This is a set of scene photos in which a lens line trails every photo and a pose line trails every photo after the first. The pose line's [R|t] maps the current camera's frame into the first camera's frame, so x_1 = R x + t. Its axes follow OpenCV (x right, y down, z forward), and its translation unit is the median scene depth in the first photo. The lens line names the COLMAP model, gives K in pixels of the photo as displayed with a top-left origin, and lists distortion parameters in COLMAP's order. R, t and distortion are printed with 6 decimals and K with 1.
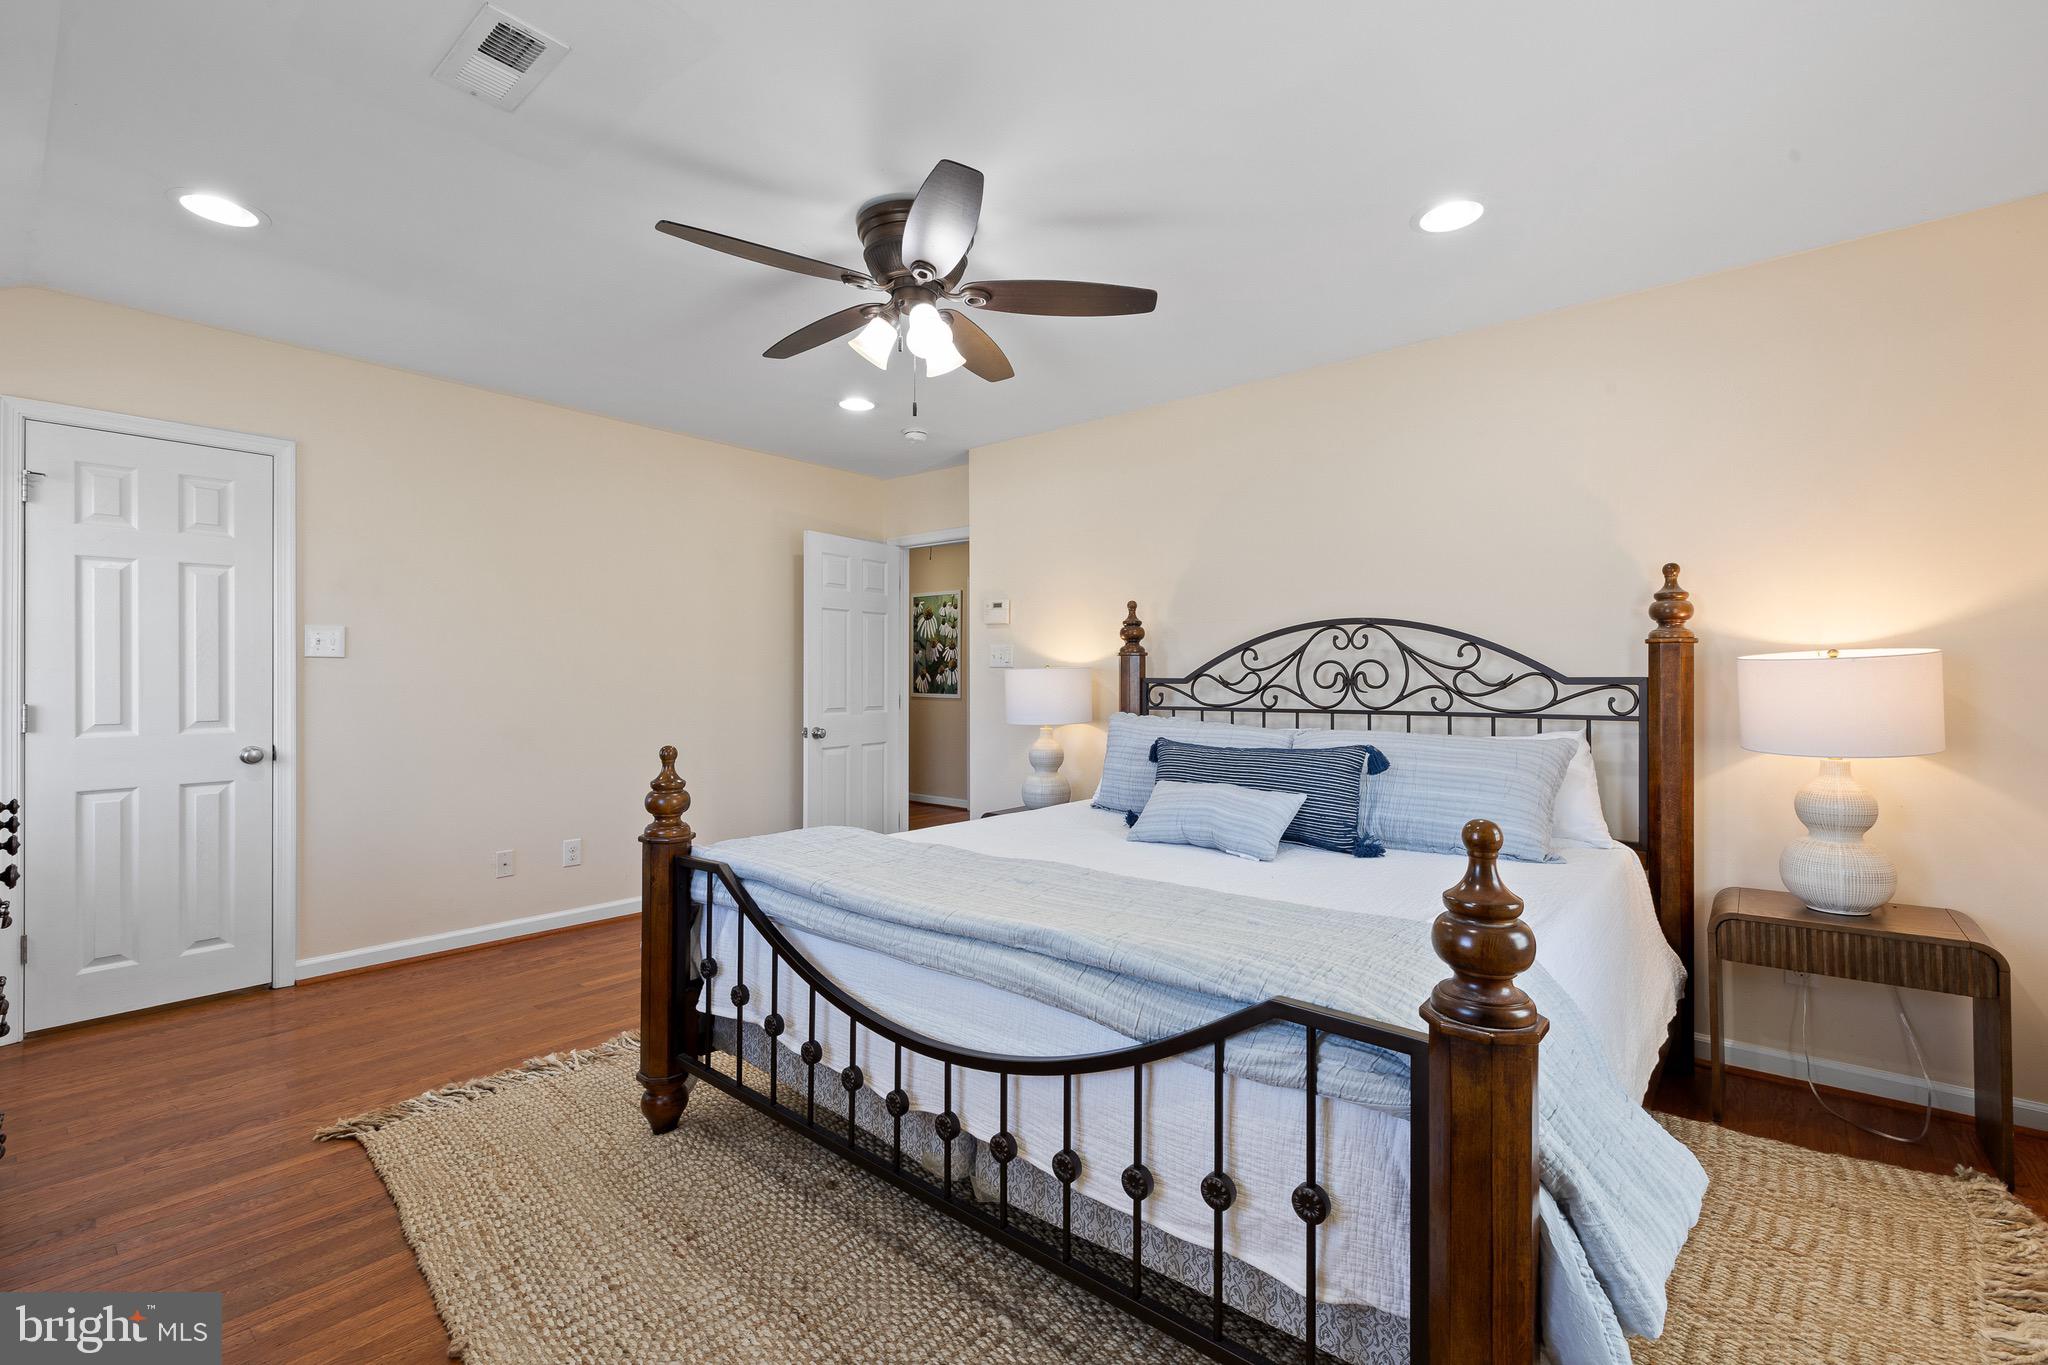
lens RADIAL K [[871.1, 0, 1019.8], [0, 871.1, 673.0], [0, 0, 1]] dist [-0.001305, 0.000474]
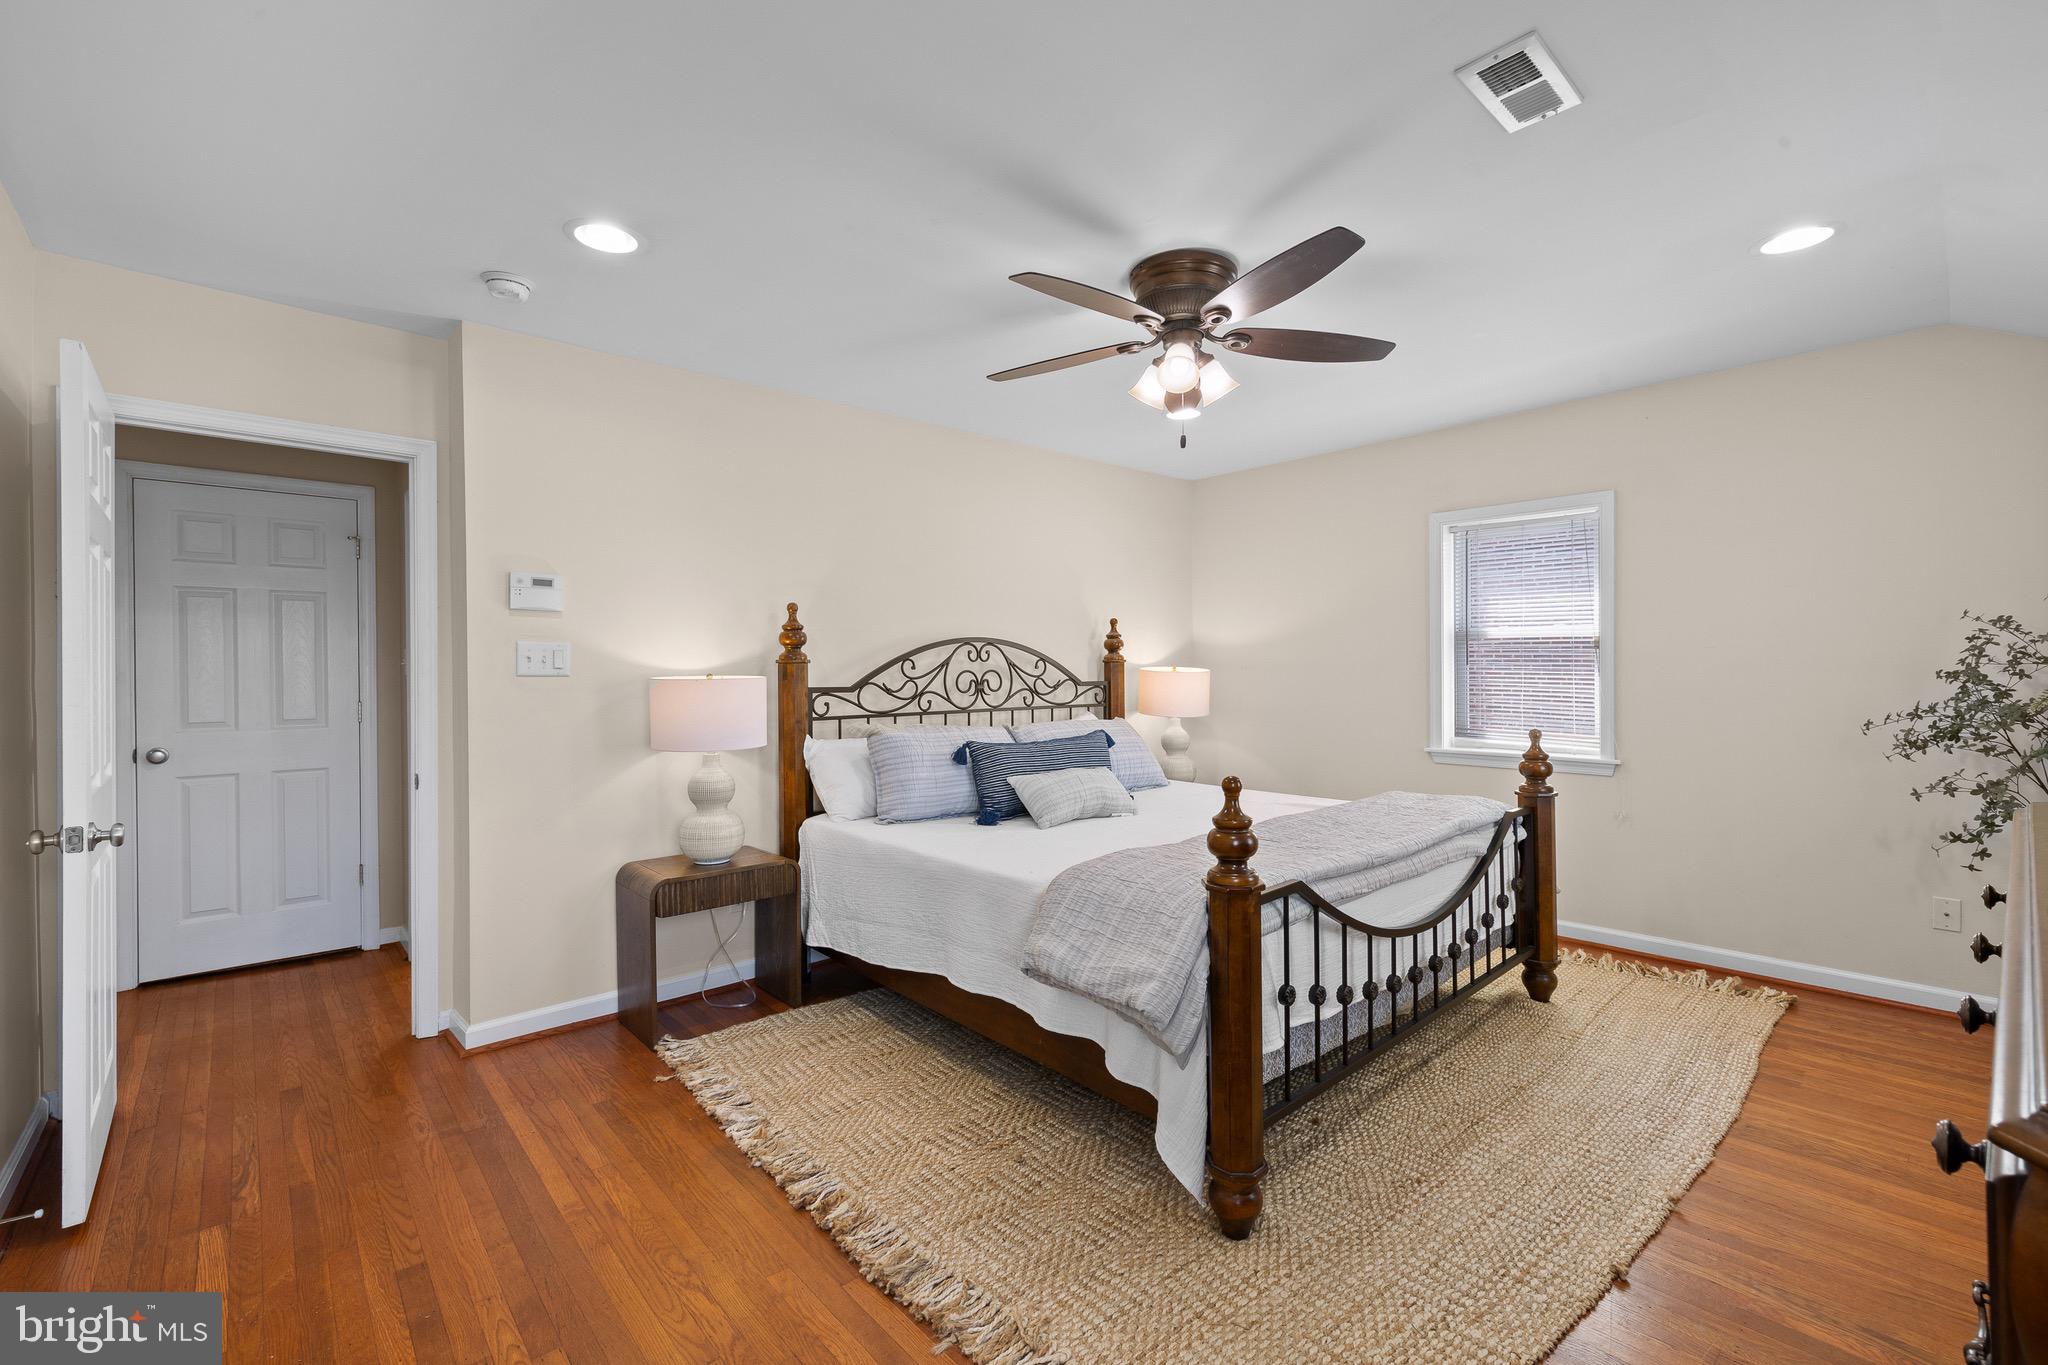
lens RADIAL K [[871.1, 0, 1019.3], [0, 871.1, 682.0], [0, 0, 1]] dist [-0.001305, 0.000474]
pose [[0.145857, -0.009827, 0.989257, -0.871696], [0.004547, 0.999947, 0.009263, -0.008928], [-0.989295, 0.003147, 0.145894, 0.745977]]
